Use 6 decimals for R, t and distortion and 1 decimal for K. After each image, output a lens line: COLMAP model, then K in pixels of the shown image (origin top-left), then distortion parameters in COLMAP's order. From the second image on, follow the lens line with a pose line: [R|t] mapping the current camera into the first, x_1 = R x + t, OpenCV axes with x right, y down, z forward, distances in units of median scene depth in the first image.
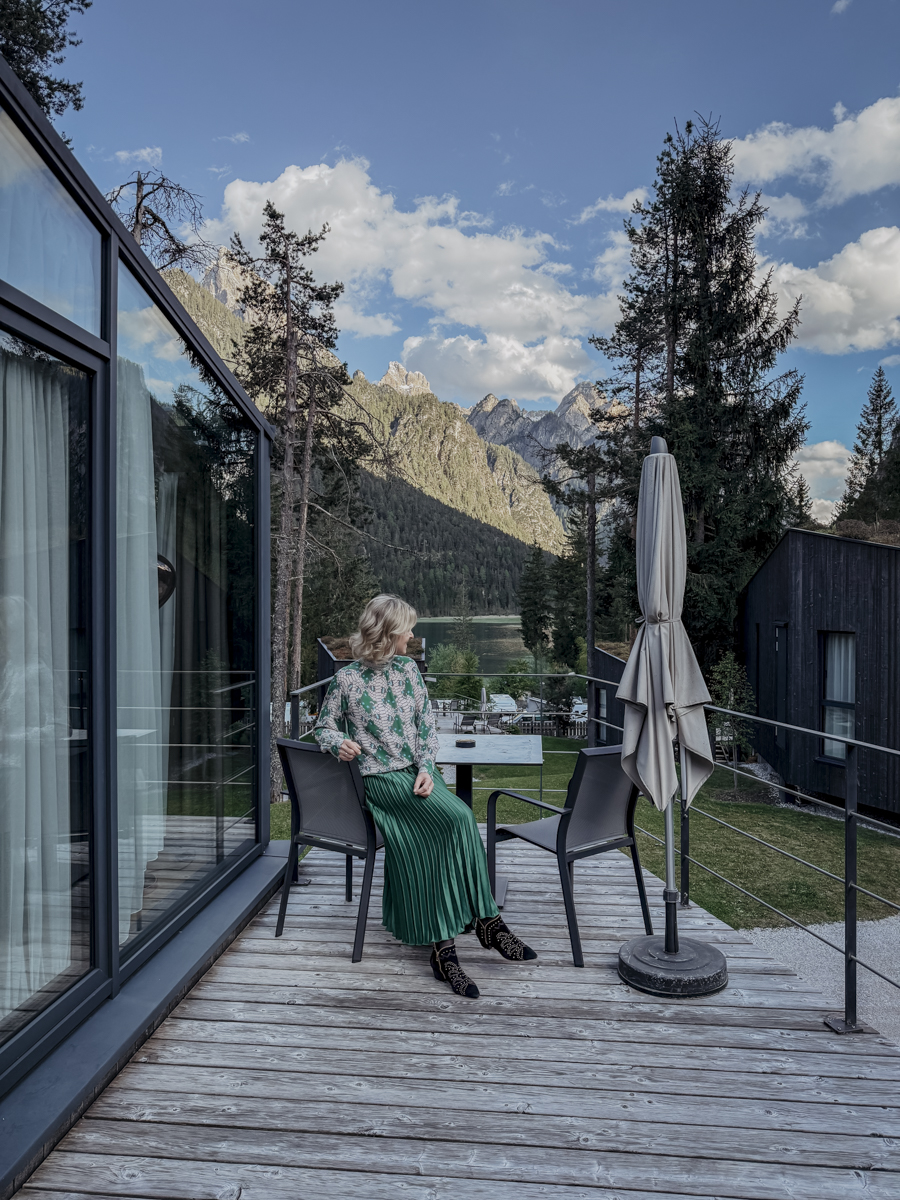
lens RADIAL K [[849.6, 0, 450.6], [0, 849.6, 603.8], [0, 0, 1]] dist [-0.017415, 0.020042]
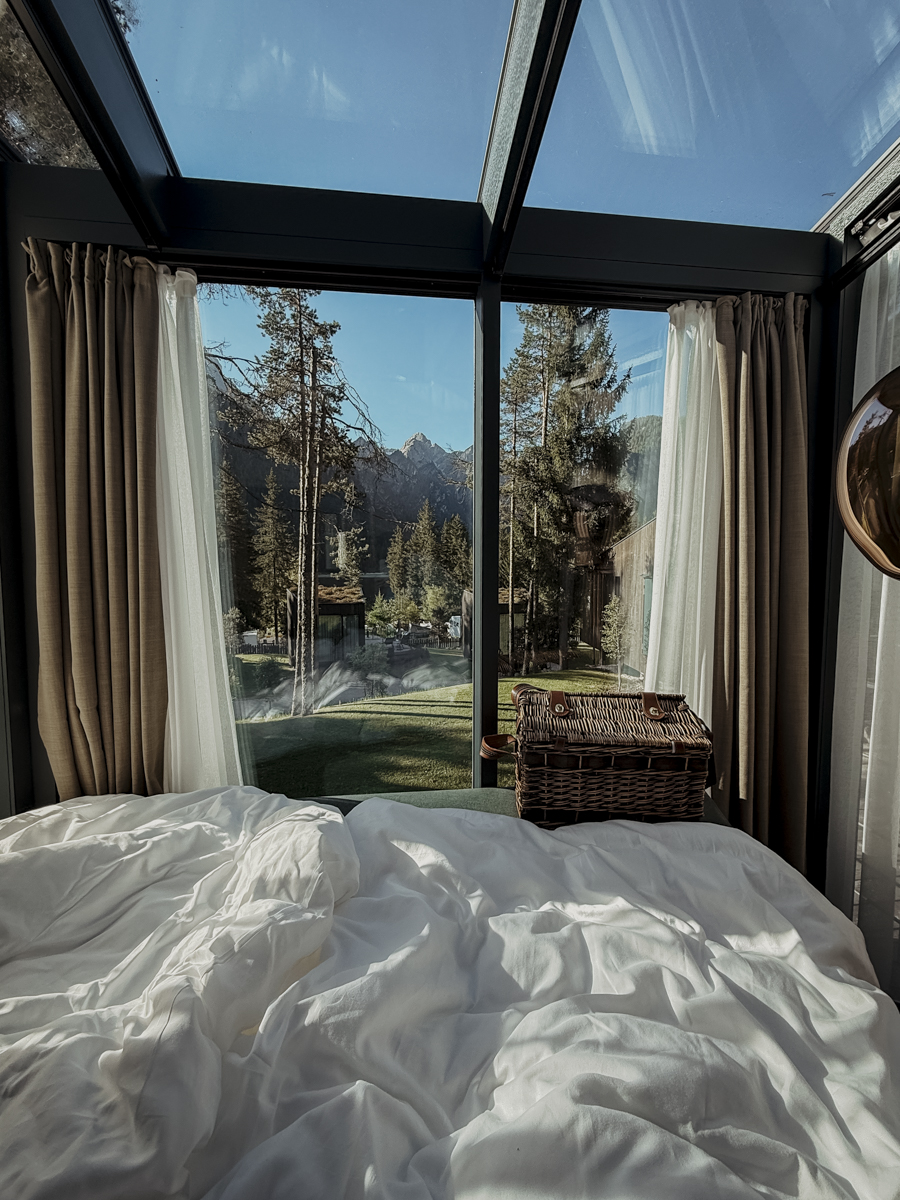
lens RADIAL K [[504.0, 0, 448.5], [0, 504.0, 597.1], [0, 0, 1]] dist [0.005092, 0.000153]
pose [[0.976458, -0.013928, 0.215255, -0.118828], [0.000563, 0.998074, 0.062027, 0.002574], [-0.215705, -0.060446, 0.974586, 0.143730]]
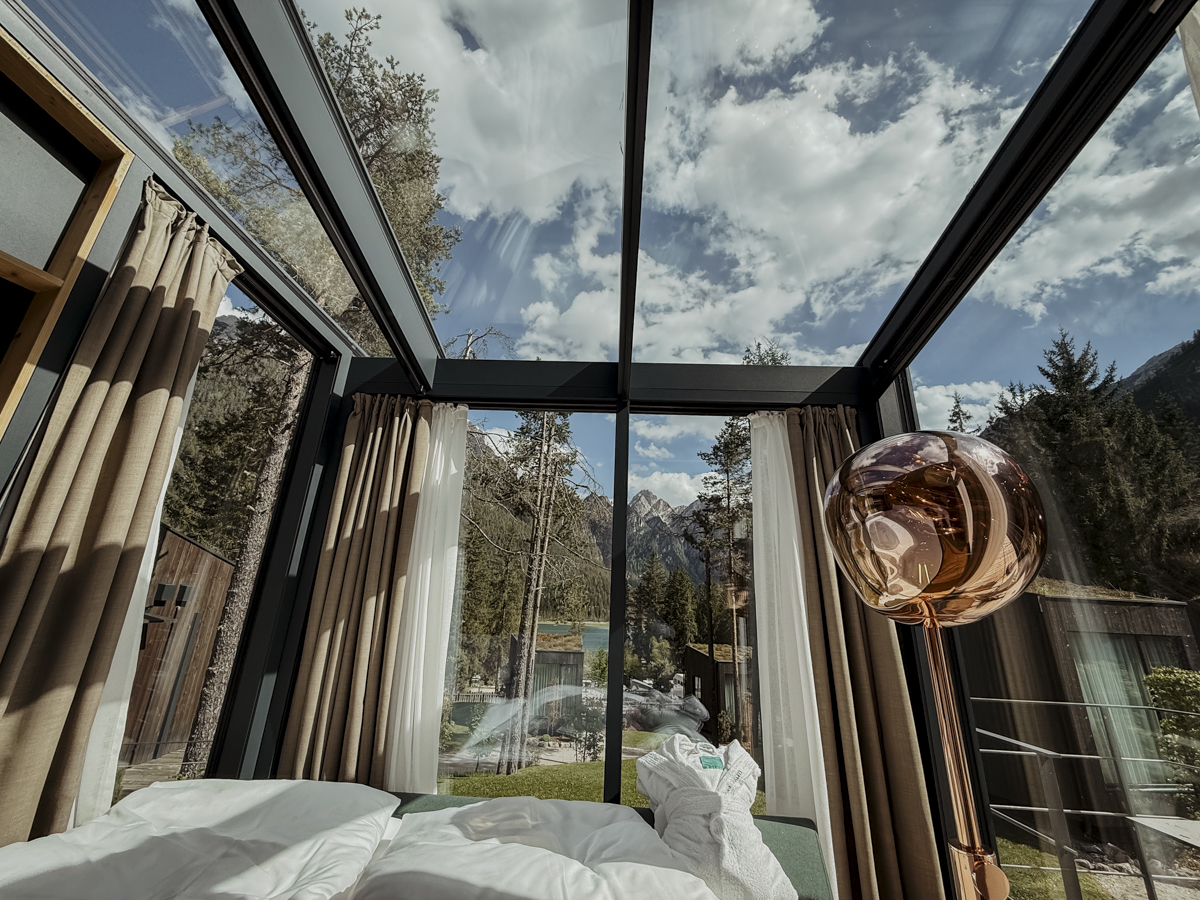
lens RADIAL K [[478.3, 0, 602.7], [0, 478.3, 451.3], [0, 0, 1]] dist [-0.000476, -0.000014]
pose [[0.996361, 0.061528, 0.058984, -0.107803], [-0.039234, 0.945425, -0.323470, 0.005690], [-0.075667, 0.319979, 0.944398, 0.121430]]
